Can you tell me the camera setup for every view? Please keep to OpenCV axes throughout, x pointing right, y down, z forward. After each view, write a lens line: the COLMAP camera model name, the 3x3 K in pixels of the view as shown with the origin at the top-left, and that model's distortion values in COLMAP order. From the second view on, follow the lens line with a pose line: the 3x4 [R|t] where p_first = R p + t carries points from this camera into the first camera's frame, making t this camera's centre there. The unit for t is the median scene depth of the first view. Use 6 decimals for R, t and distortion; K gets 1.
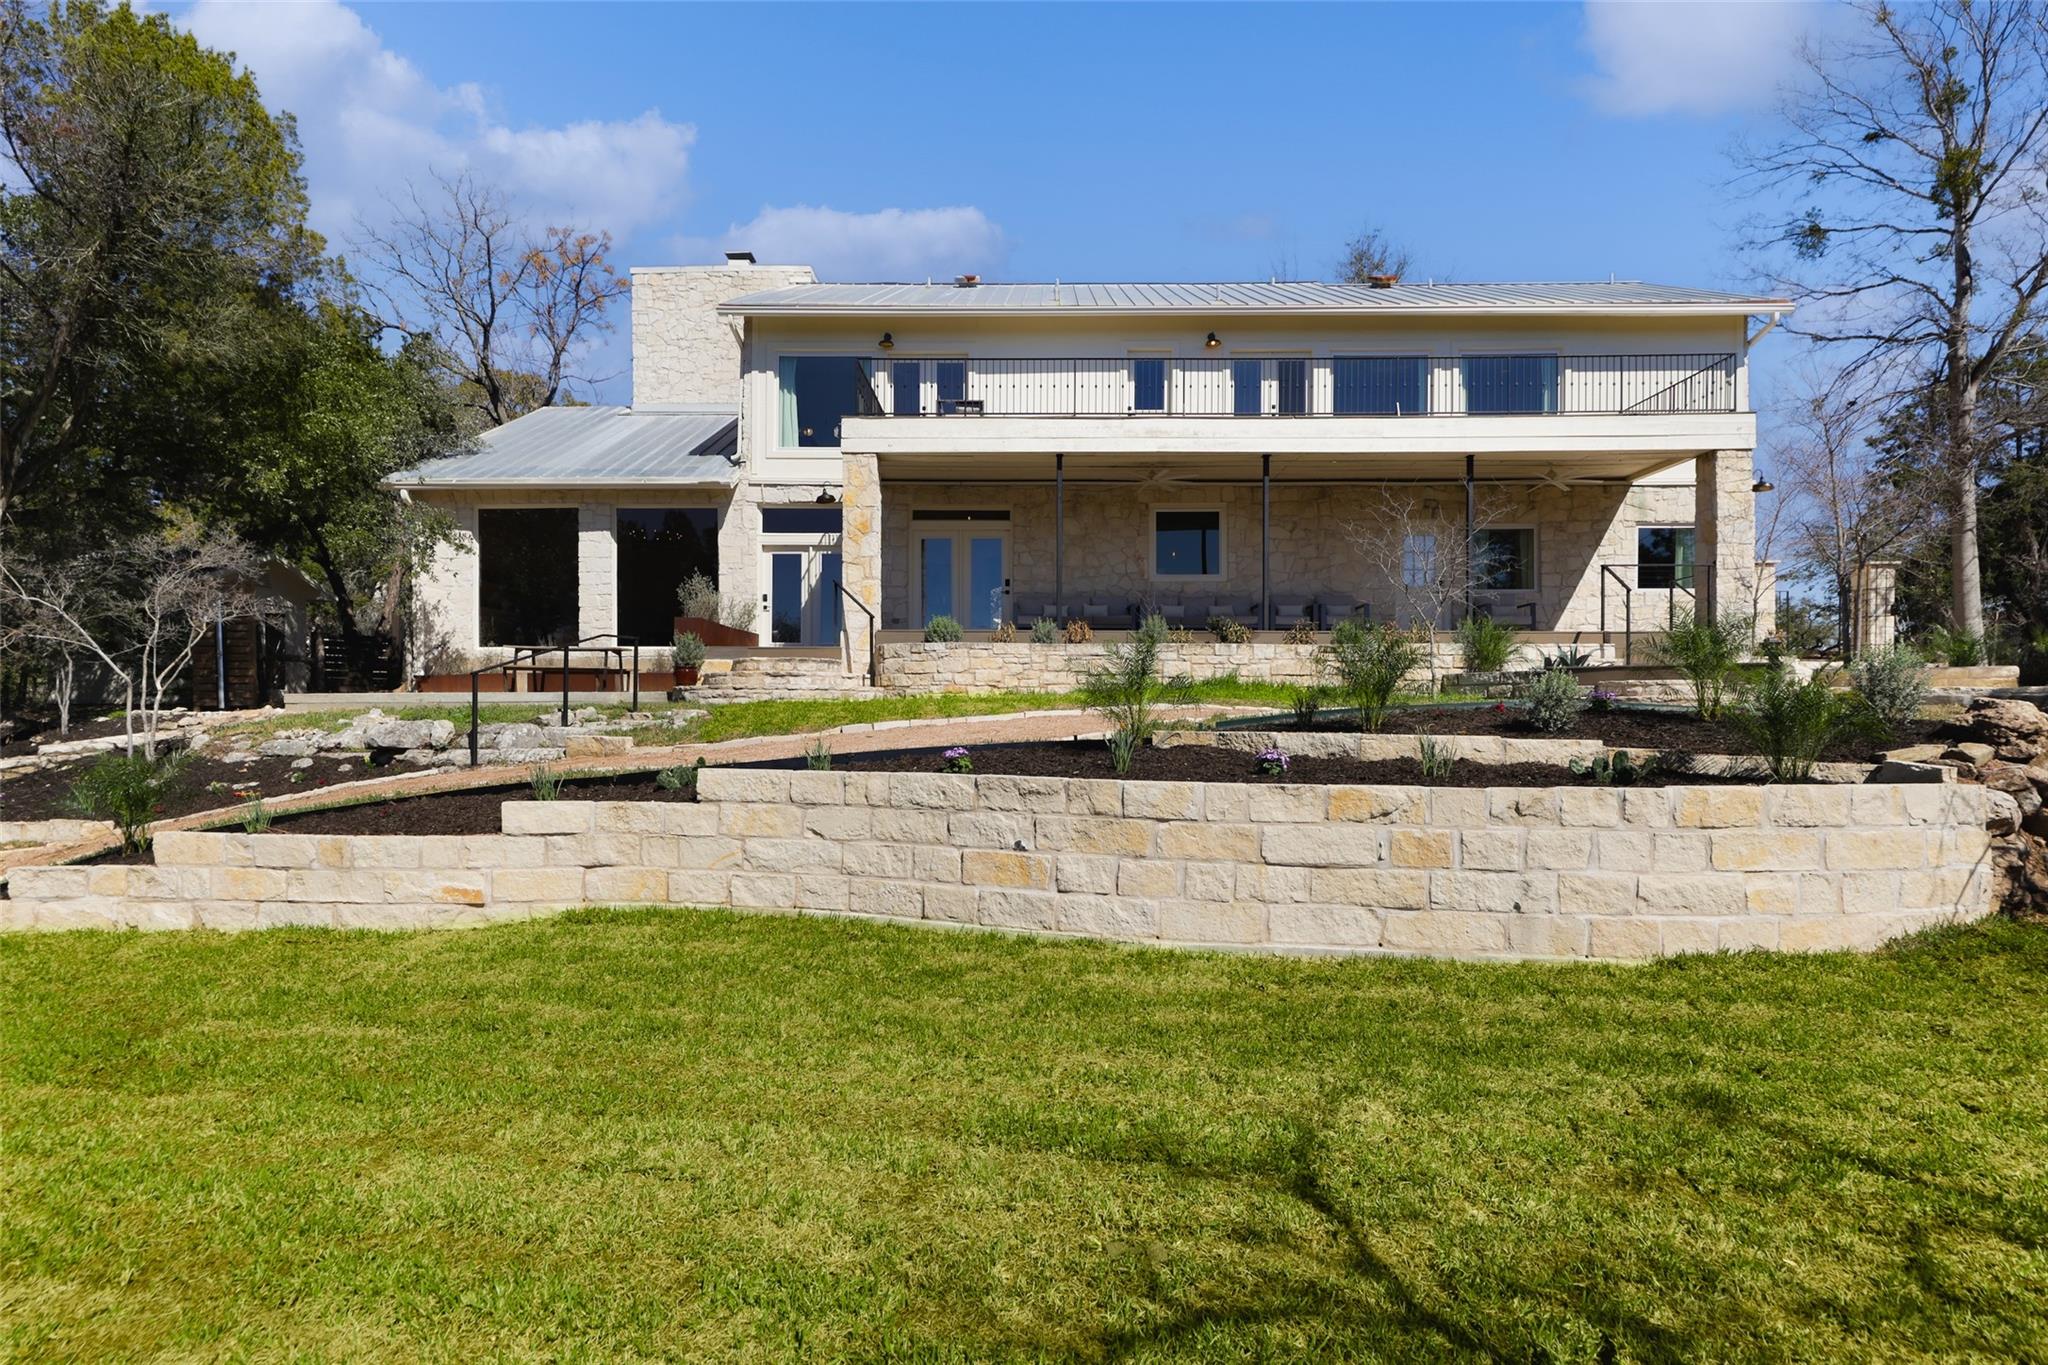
lens RADIAL K [[1020.5, 0, 1025.1], [0, 1020.5, 699.6], [0, 0, 1]] dist [0.000825, 0.000207]
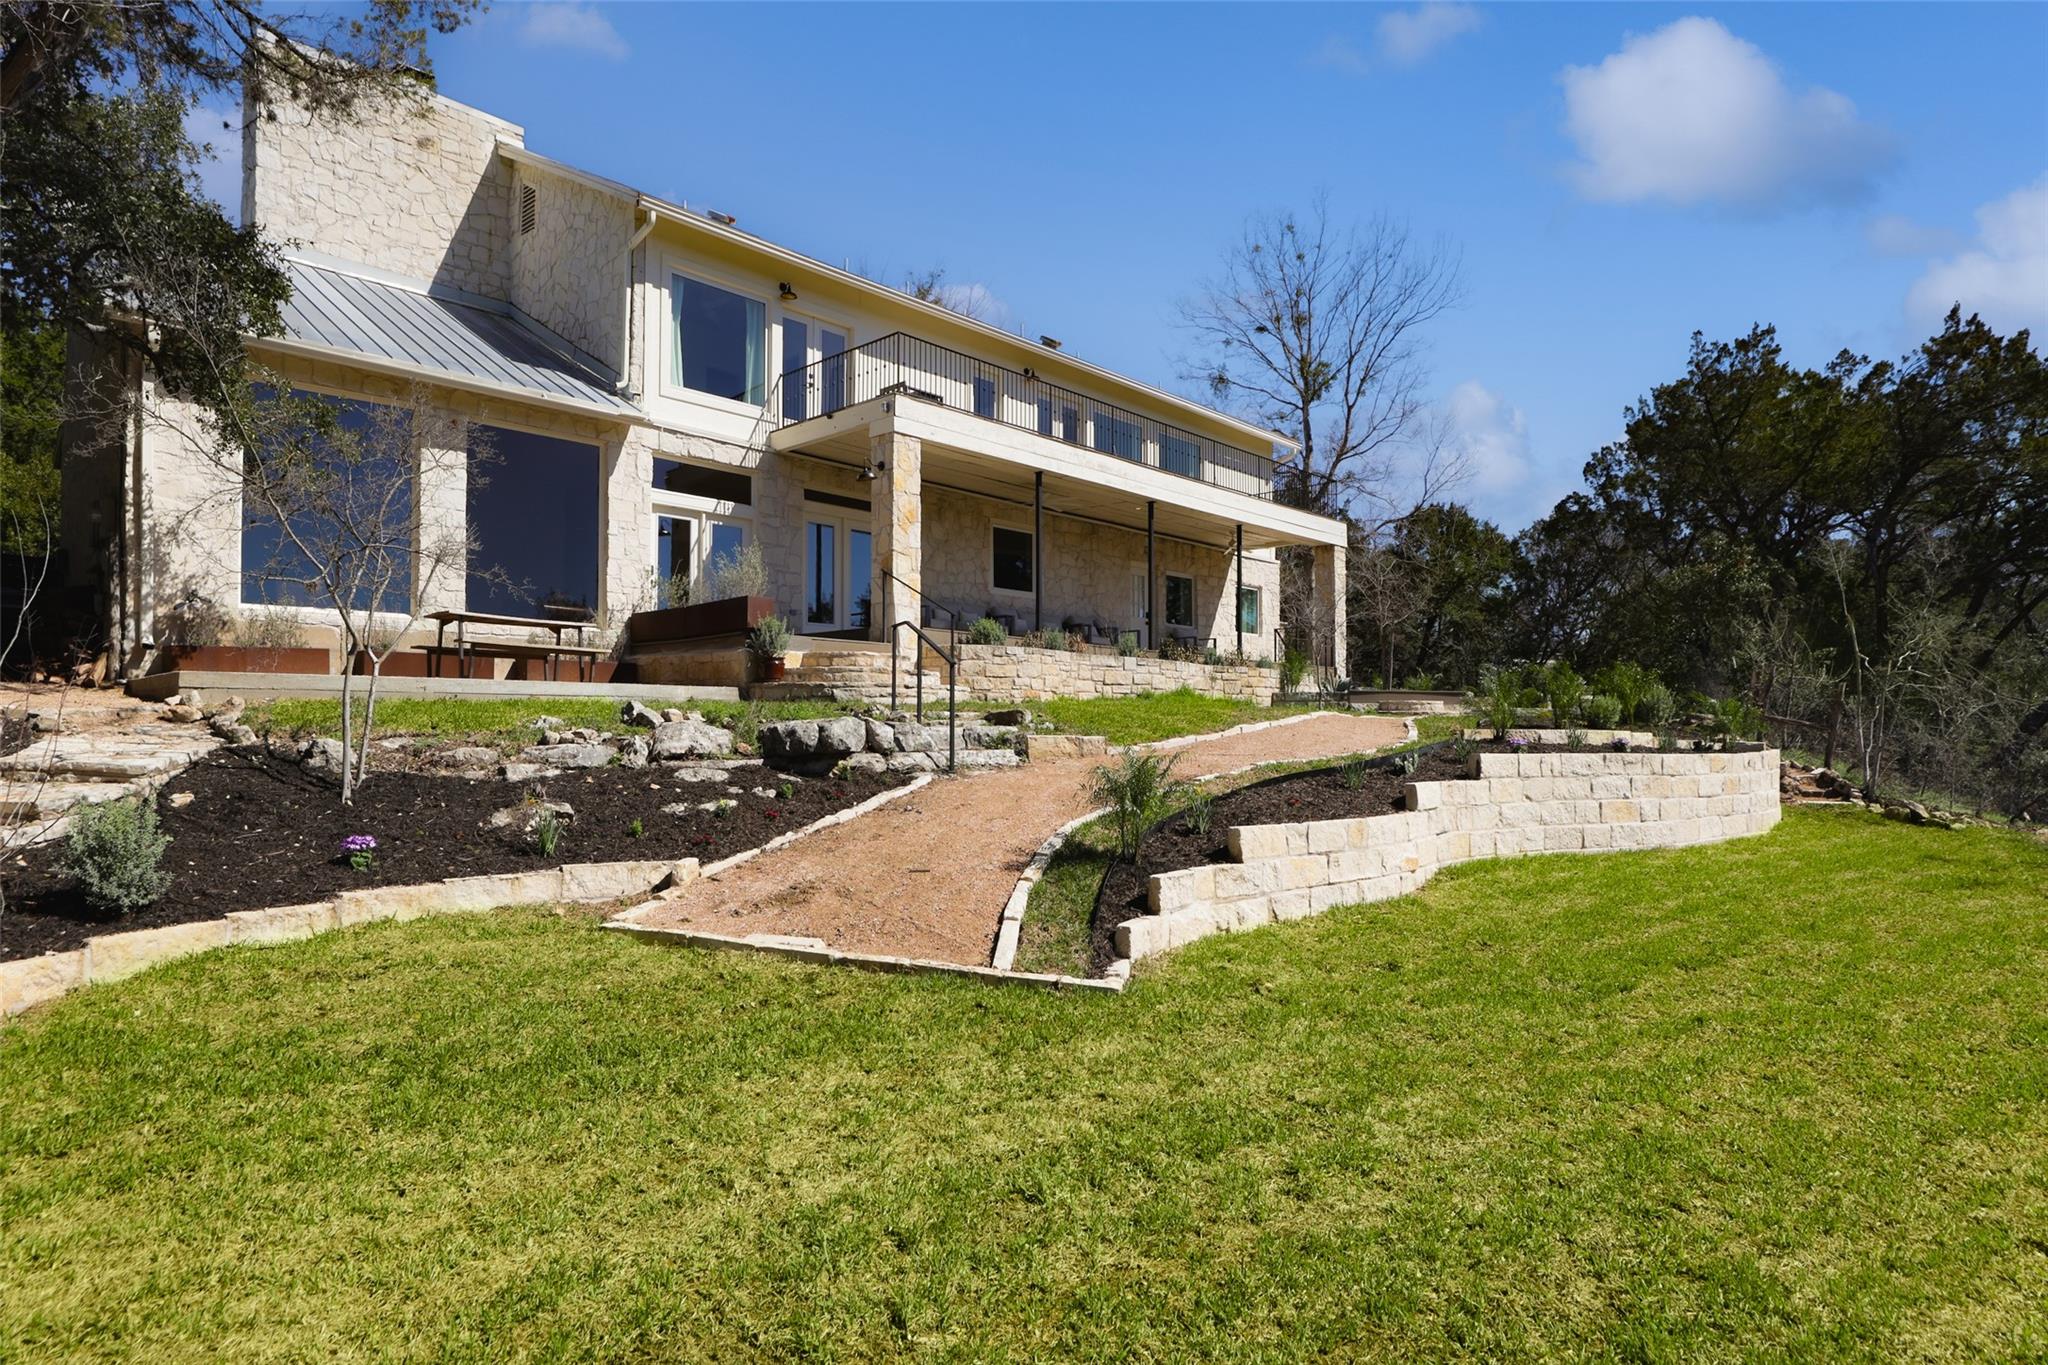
lens RADIAL K [[1220.1, 0, 1024.9], [0, 1220.1, 687.9], [0, 0, 1]] dist [-0.029465, -0.000076]
pose [[0.655519, 0.030064, 0.754580, -0.777082], [-0.012283, 0.999500, -0.029151, 0.014836], [-0.755079, 0.009840, 0.655560, 0.169535]]
